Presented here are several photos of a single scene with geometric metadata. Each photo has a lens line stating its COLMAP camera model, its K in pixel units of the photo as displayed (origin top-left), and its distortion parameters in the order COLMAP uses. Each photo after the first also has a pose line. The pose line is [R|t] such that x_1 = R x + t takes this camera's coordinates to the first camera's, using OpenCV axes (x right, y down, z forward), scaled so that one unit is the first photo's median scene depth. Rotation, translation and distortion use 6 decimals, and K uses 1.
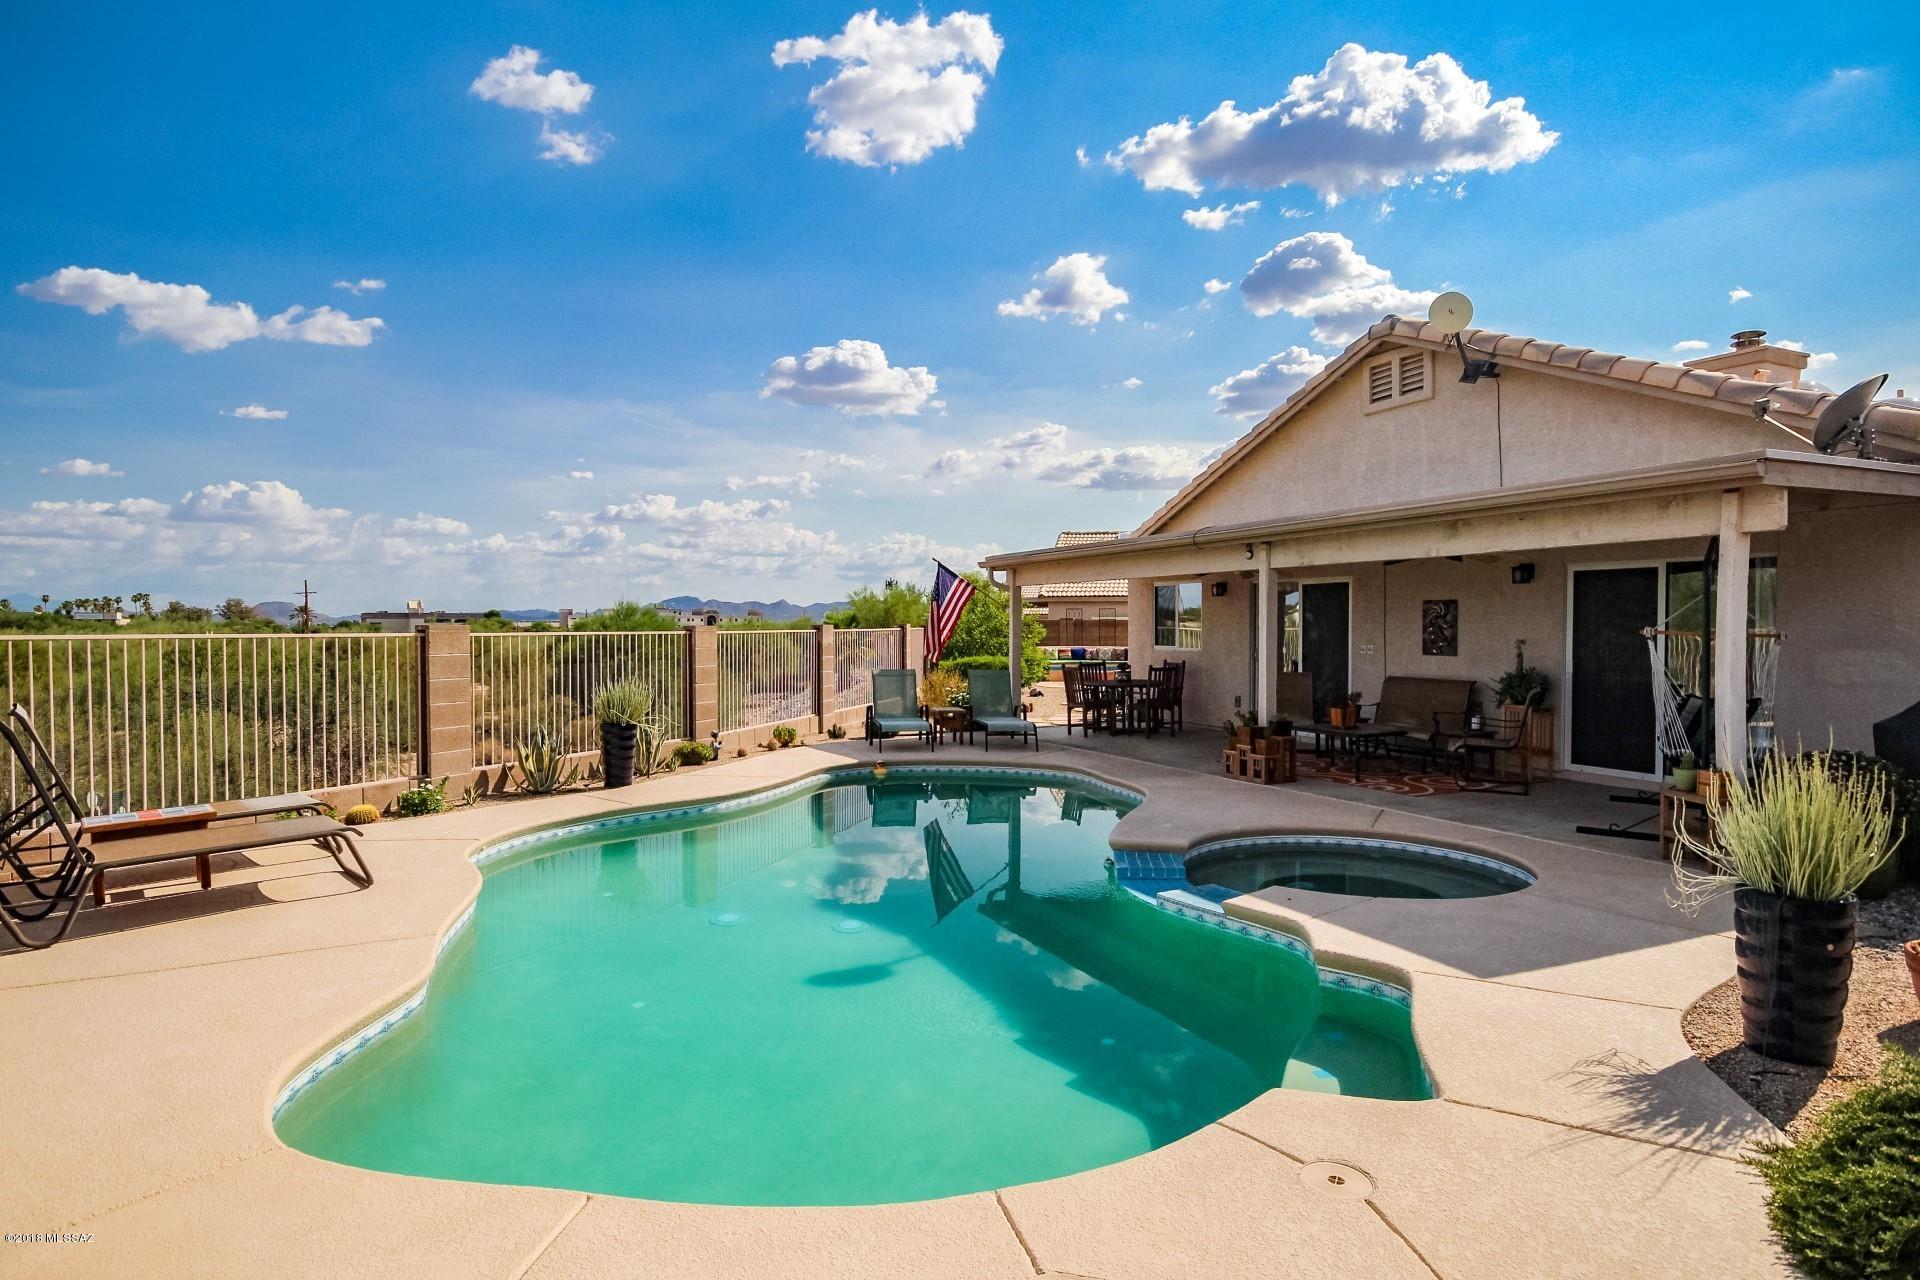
lens RADIAL K [[1032.6, 0, 945.9], [0, 1032.6, 640.7], [0, 0, 1]] dist [-0.006615, 0.006562]
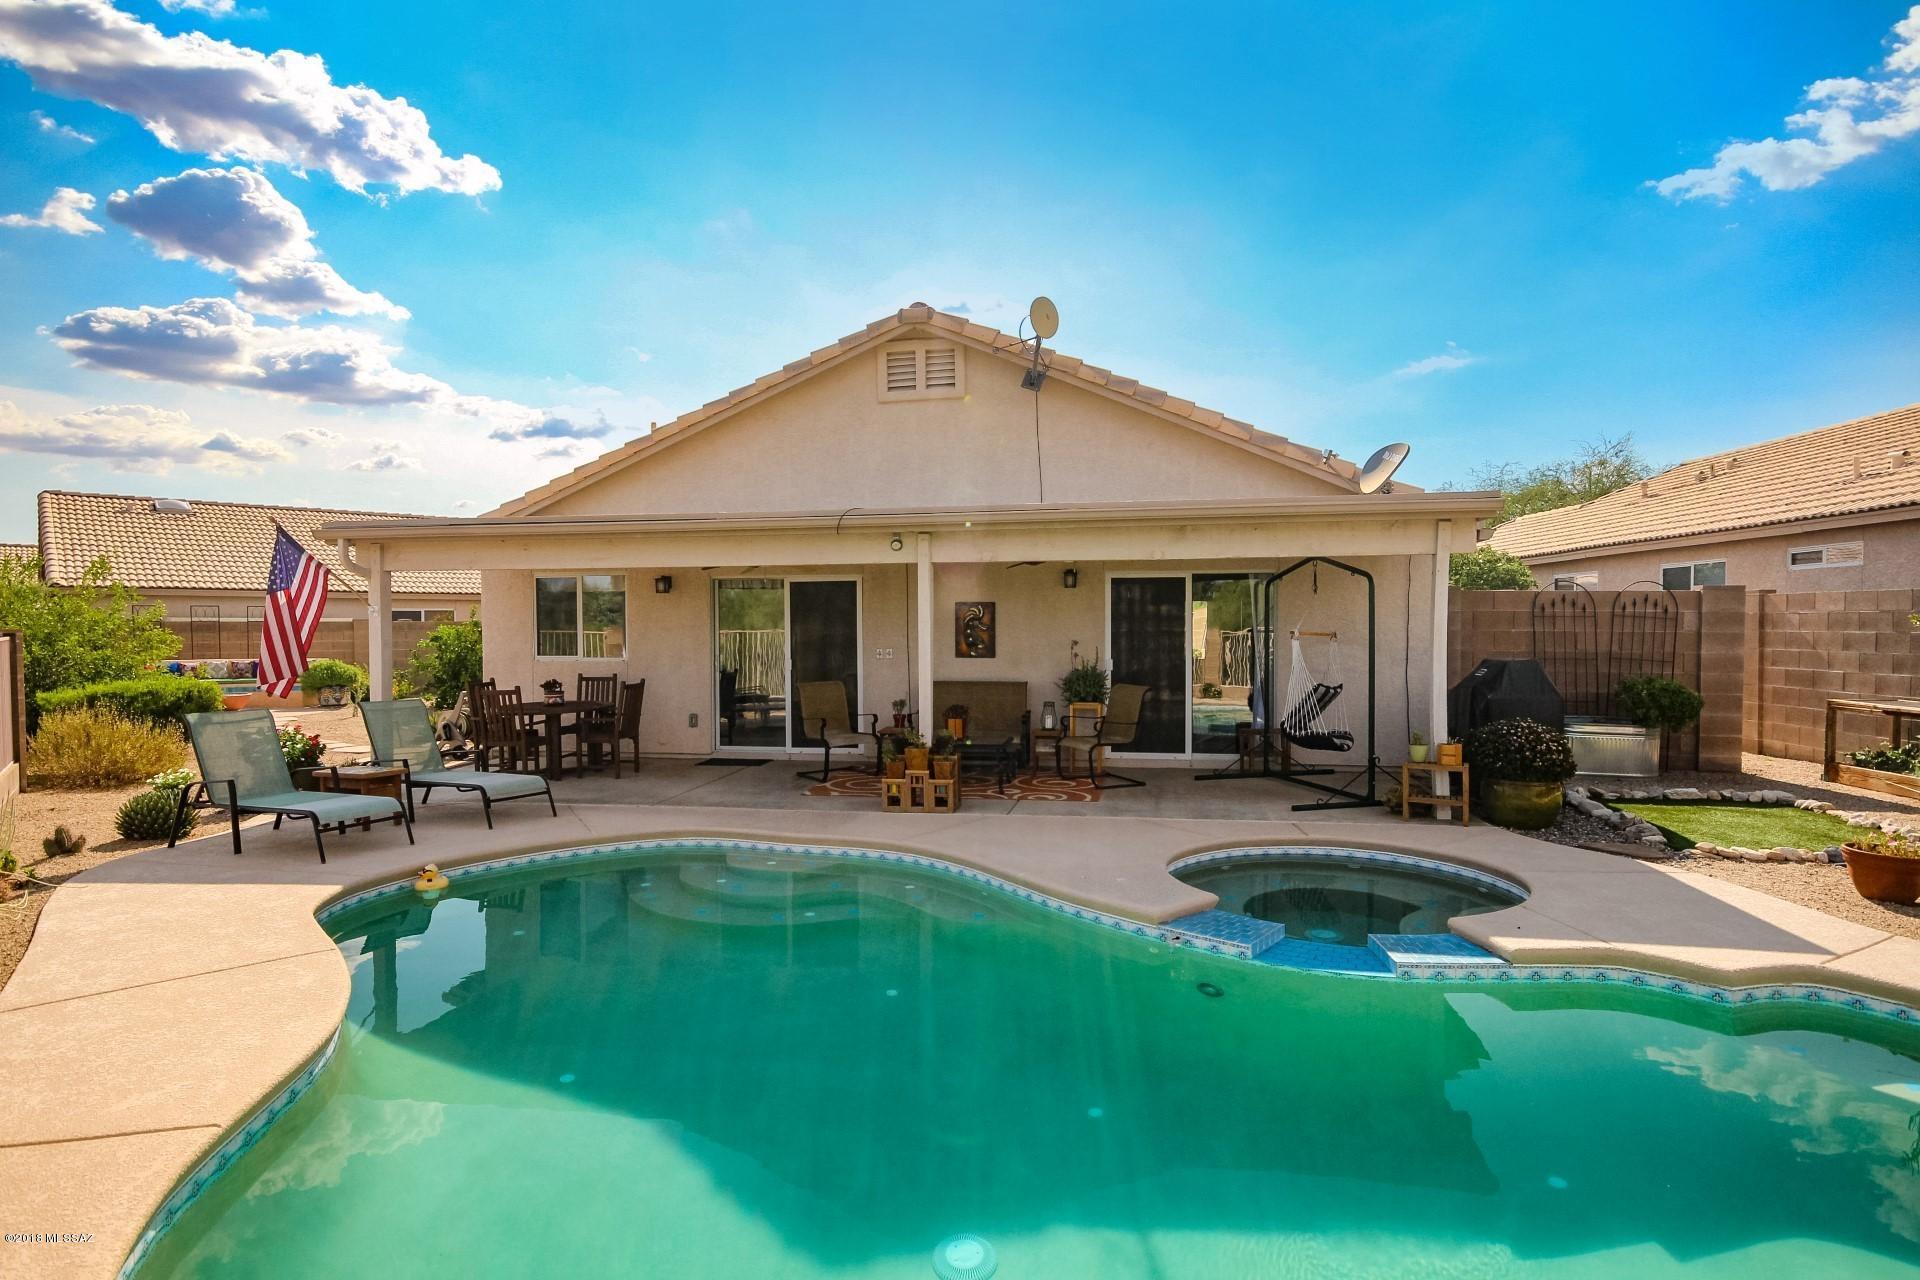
lens RADIAL K [[1032.6, 0, 975.5], [0, 1032.6, 649.6], [0, 0, 1]] dist [-0.006615, 0.006562]
pose [[0.576069, -0.022089, 0.817103, -0.342390], [0.016492, 0.999745, 0.015399, -0.009387], [-0.817235, 0.004604, 0.576286, 0.431320]]
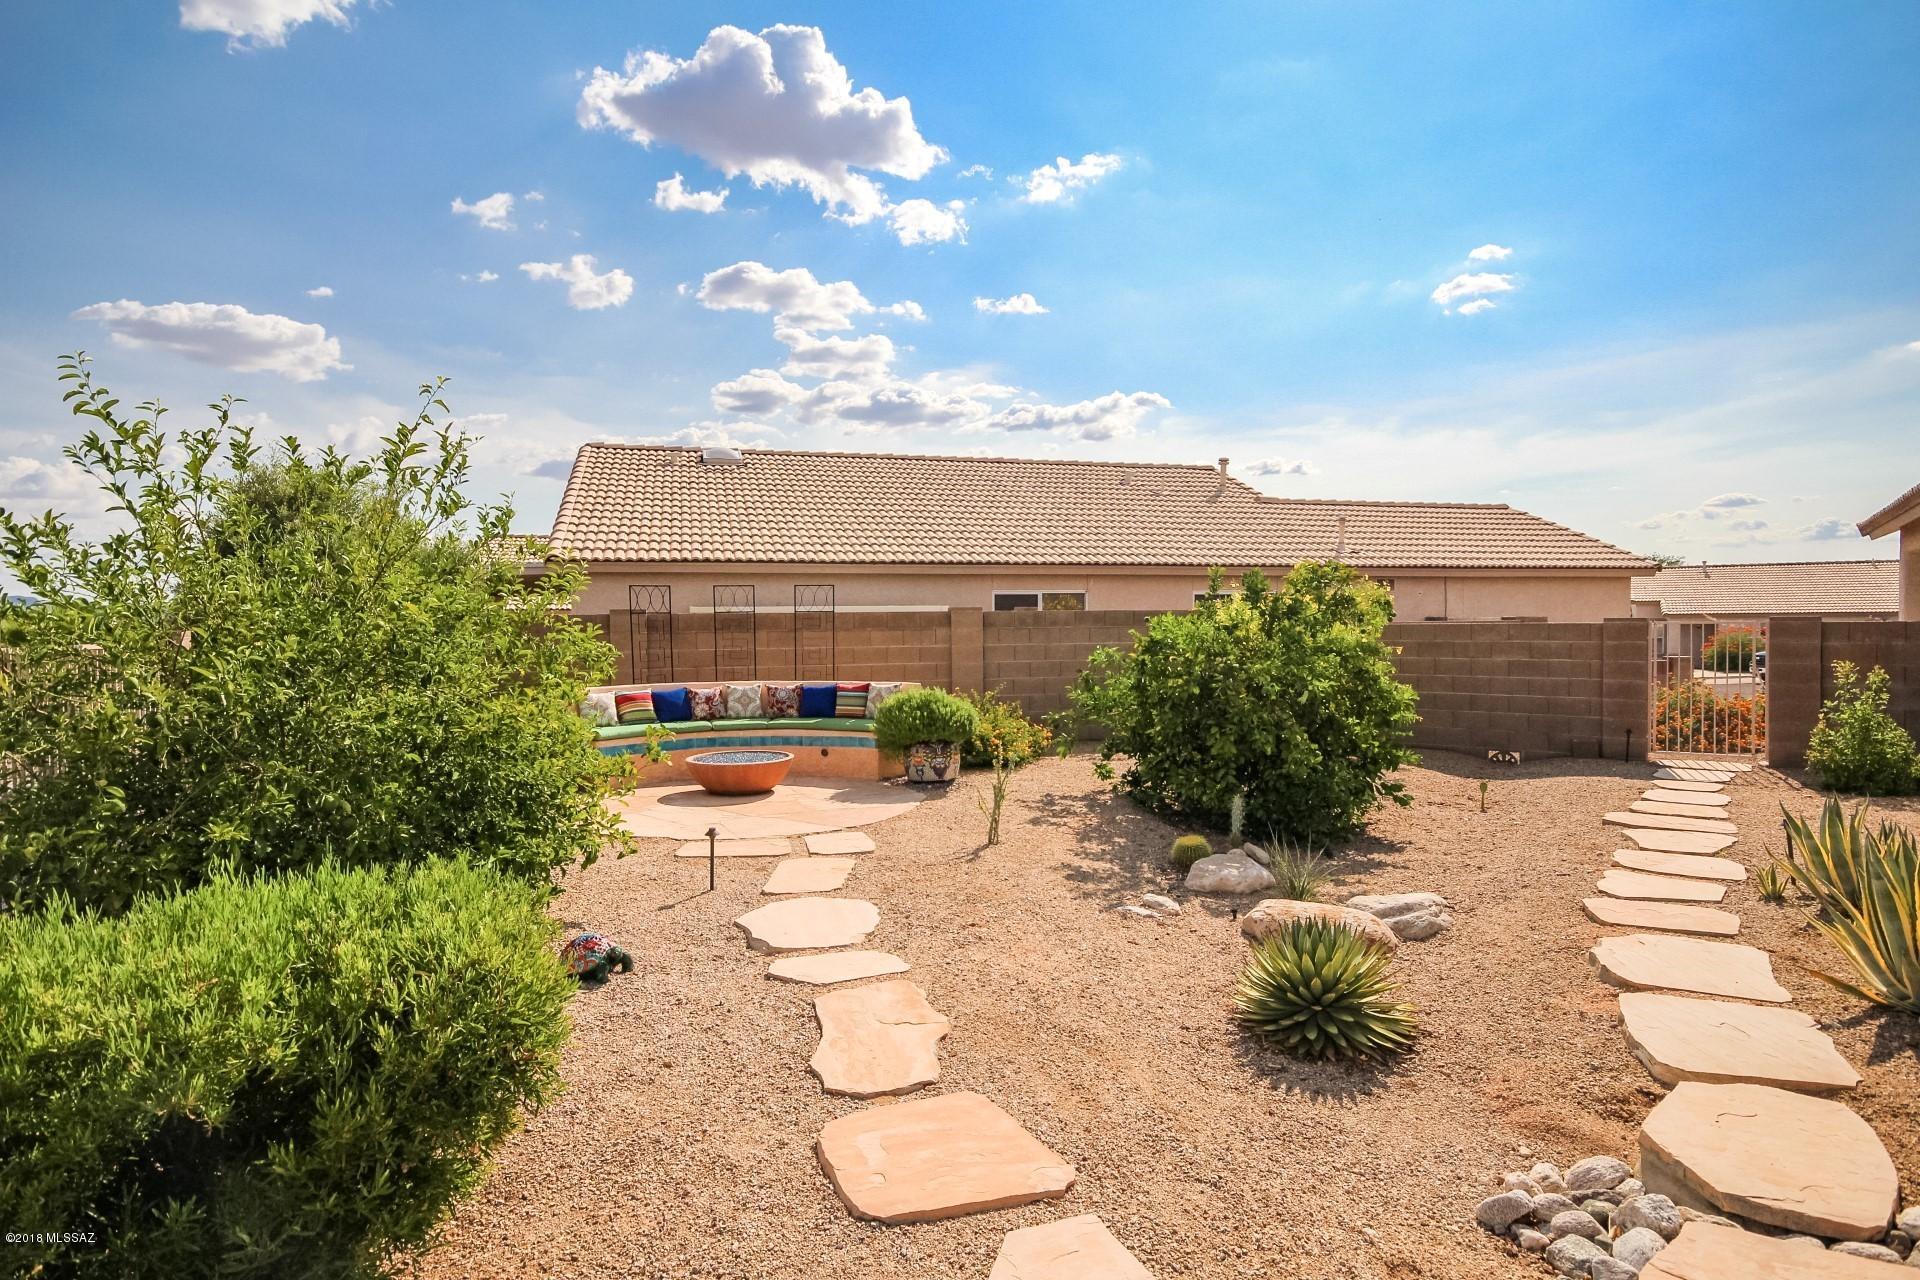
lens RADIAL K [[1032.6, 0, 966.9], [0, 1032.6, 639.2], [0, 0, 1]] dist [-0.006615, 0.006562]
pose [[0.887248, -0.020487, 0.460837, 0.136402], [0.019127, 0.999788, 0.007622, -0.032633], [-0.460895, 0.002052, 0.887452, 1.674703]]
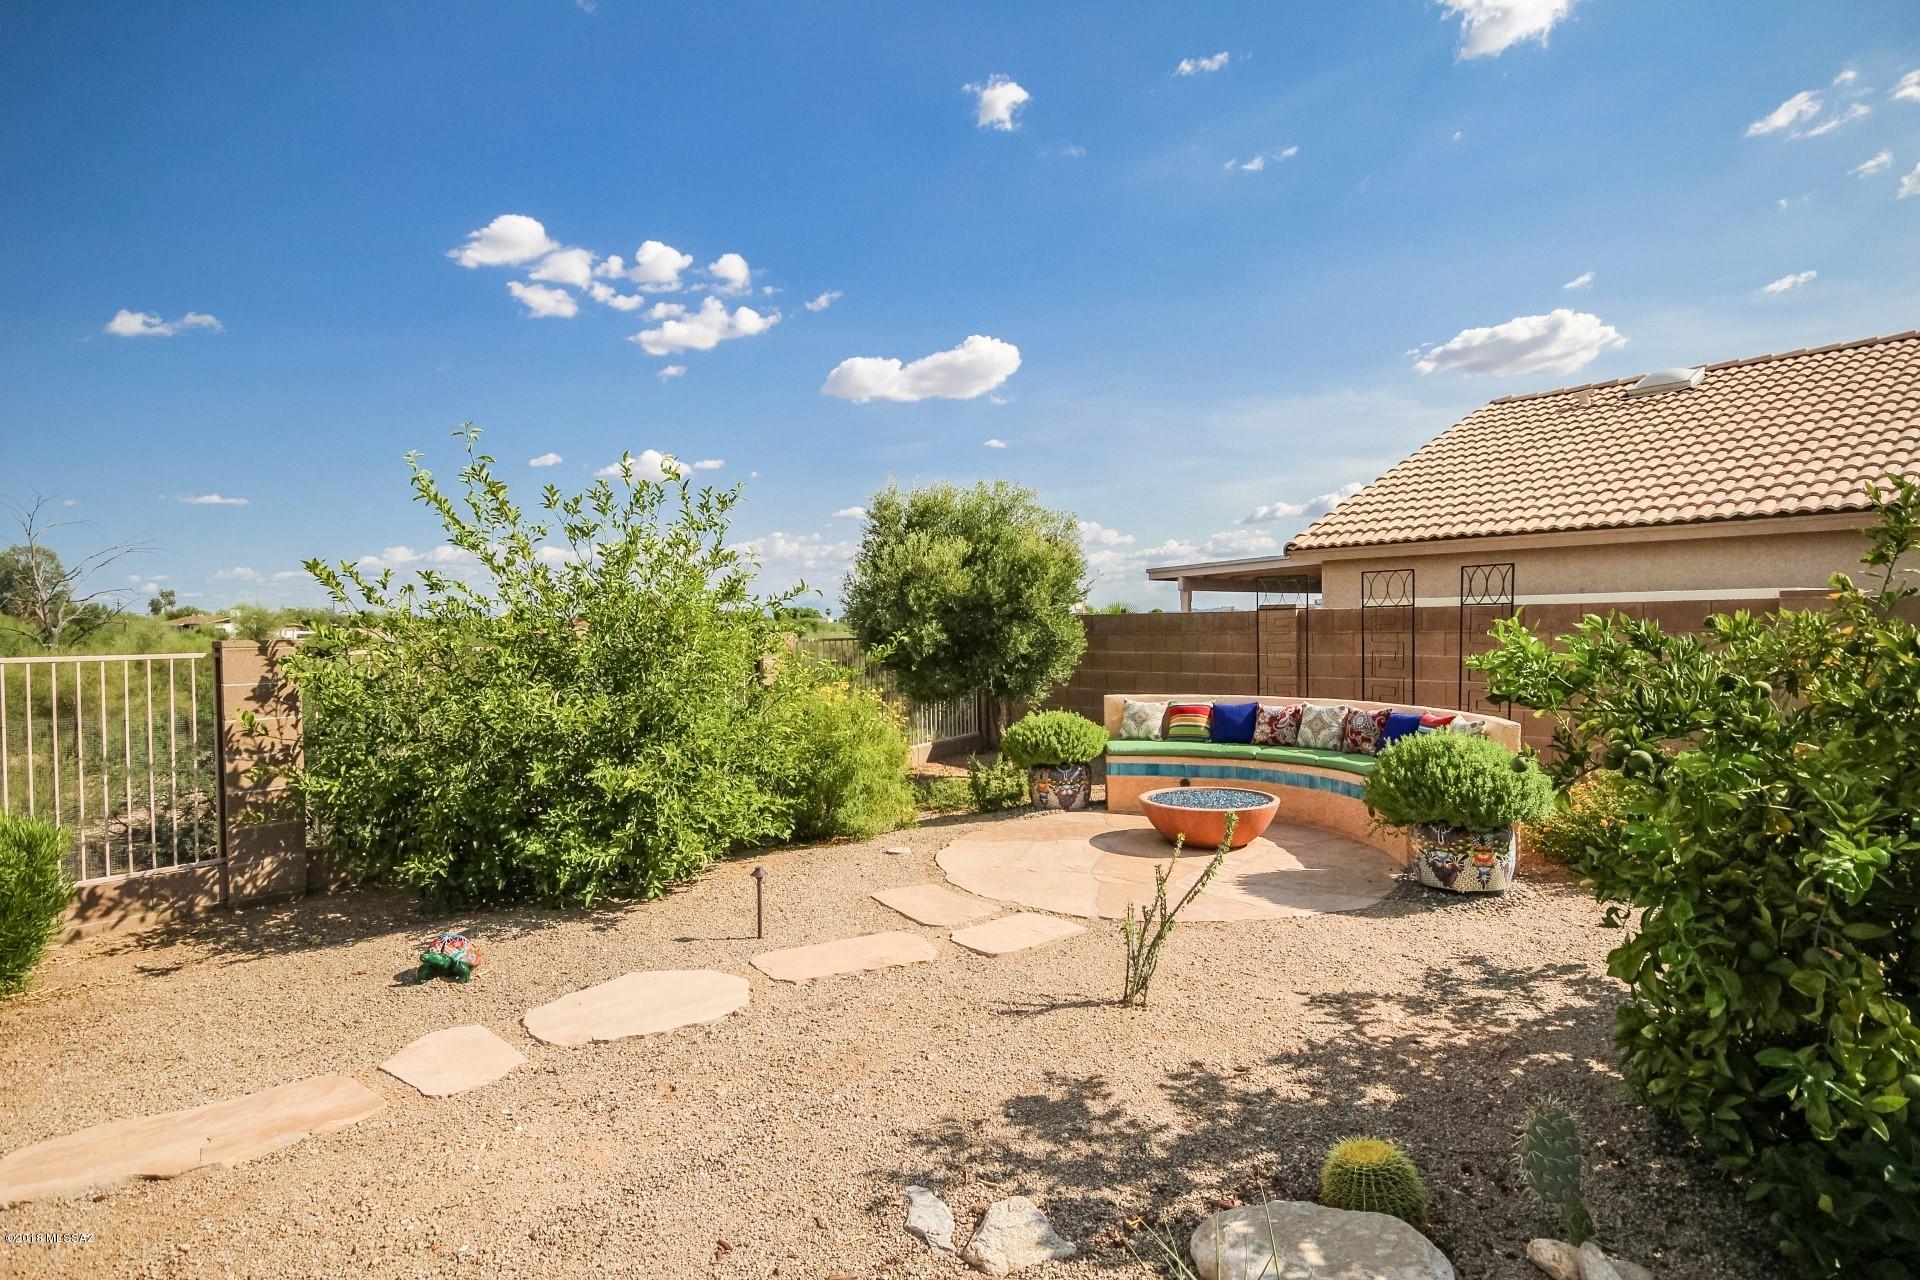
lens RADIAL K [[1032.6, 0, 963.6], [0, 1032.6, 625.6], [0, 0, 1]] dist [-0.006615, 0.006562]
pose [[0.803314, -0.014101, -0.595388, 0.676839], [0.010146, 0.999899, -0.009993, -0.037955], [0.595469, 0.001987, 0.803376, 1.913717]]
